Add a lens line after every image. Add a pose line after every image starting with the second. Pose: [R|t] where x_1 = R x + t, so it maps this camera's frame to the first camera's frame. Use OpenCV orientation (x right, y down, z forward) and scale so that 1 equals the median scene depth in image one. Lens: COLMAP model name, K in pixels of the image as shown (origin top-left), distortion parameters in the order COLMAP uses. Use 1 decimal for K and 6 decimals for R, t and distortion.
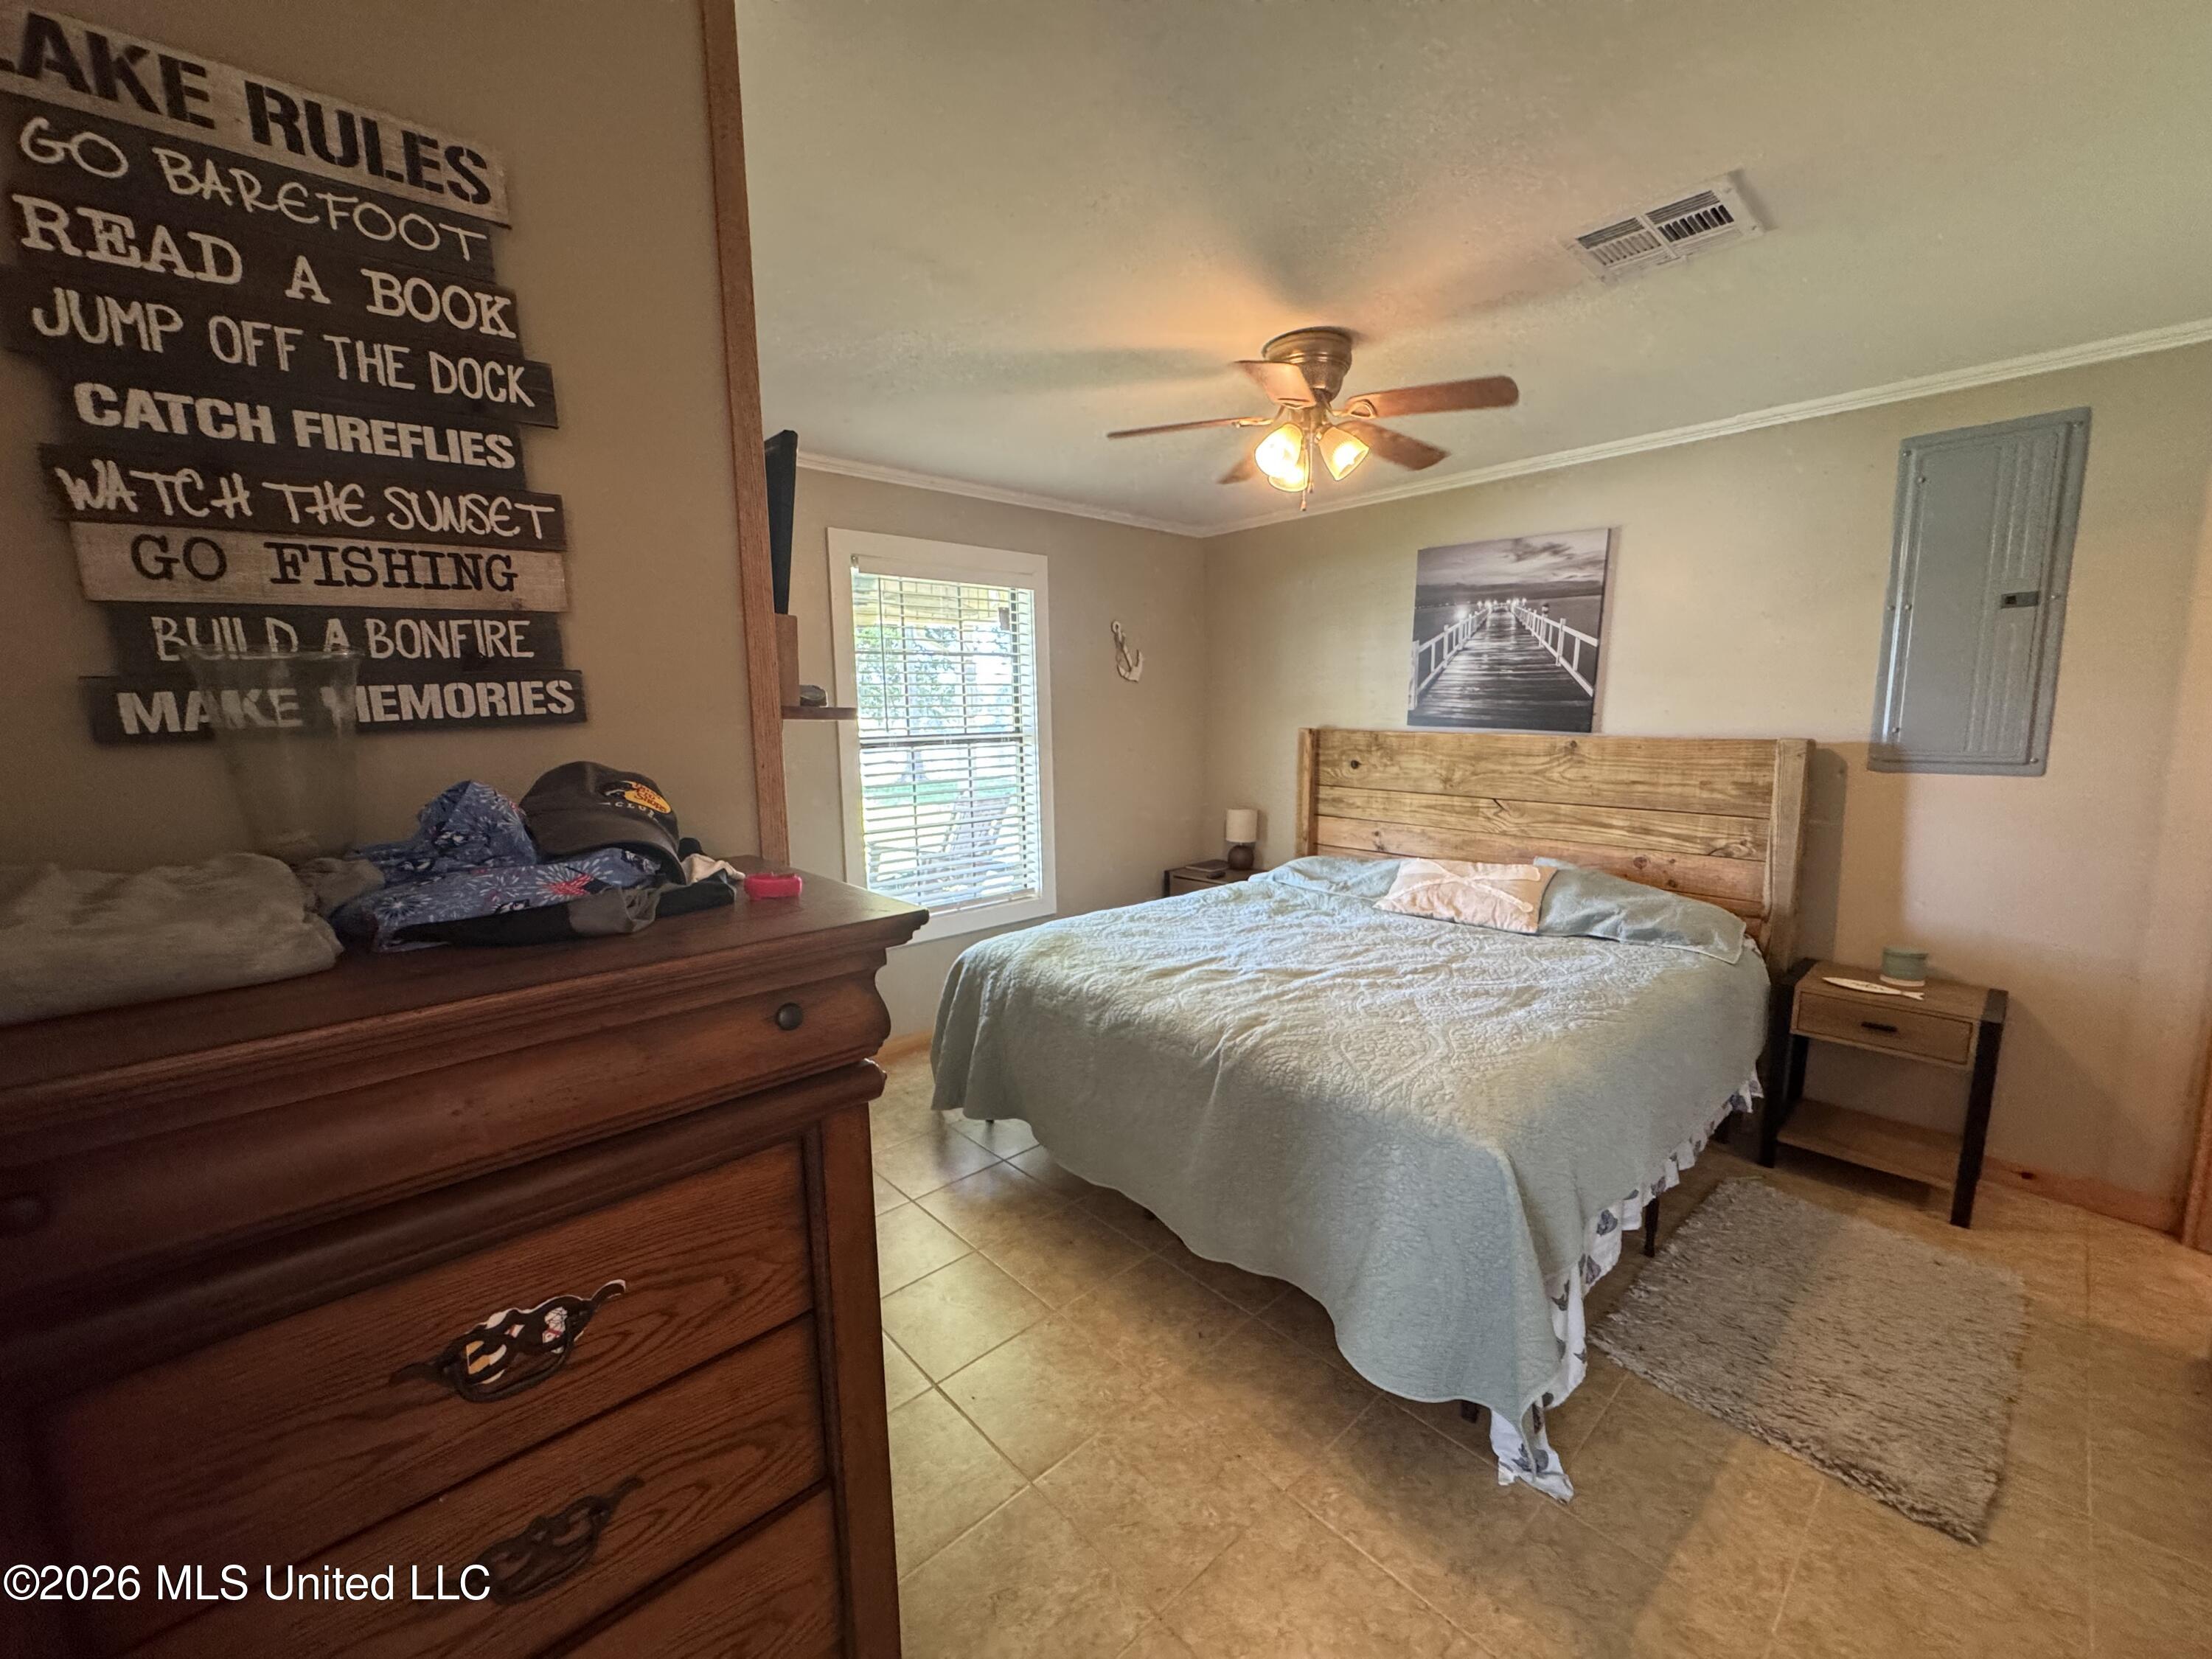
lens RADIAL K [[881.3, 0, 1105.2], [0, 881.3, 831.7], [0, 0, 1]] dist [-0.001798, -0.000038]
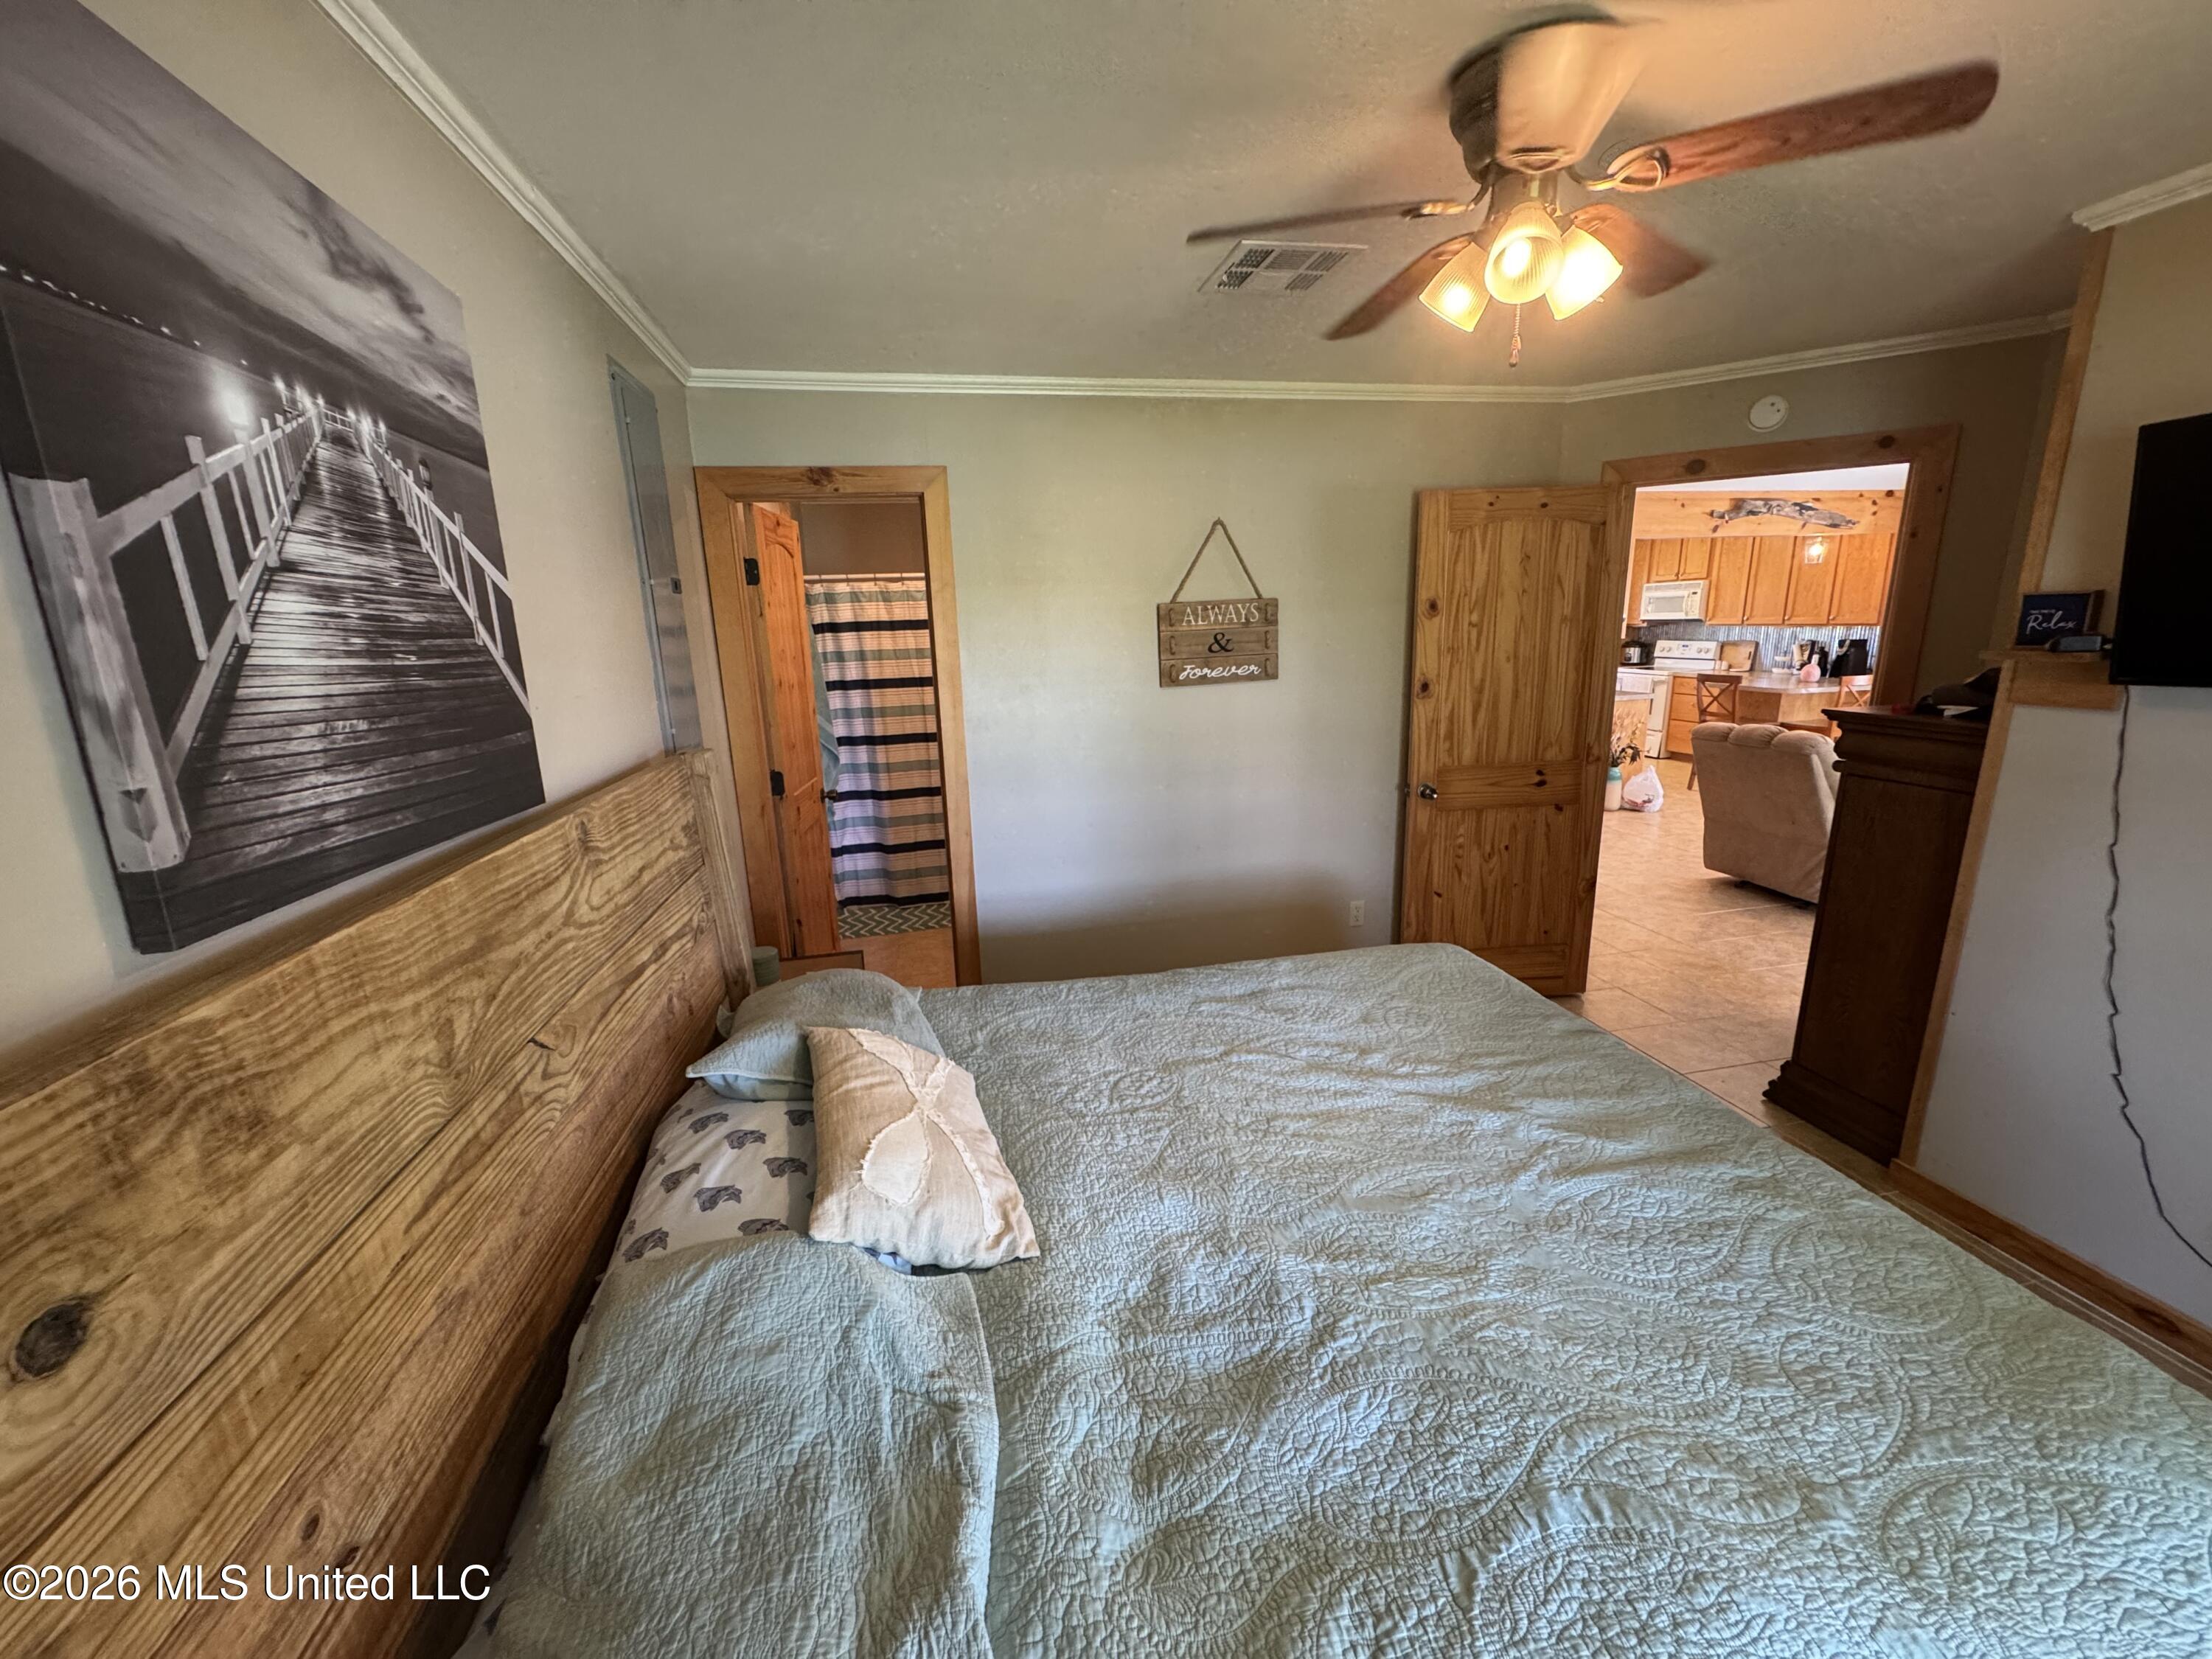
lens RADIAL K [[881.3, 0, 1105.2], [0, 881.3, 831.7], [0, 0, 1]] dist [-0.001798, -0.000038]
pose [[-0.860164, -0.081703, 0.503431, 0.087755], [0.113427, 0.931719, 0.345013, -0.195924], [-0.497245, 0.353870, -0.792164, 1.097860]]
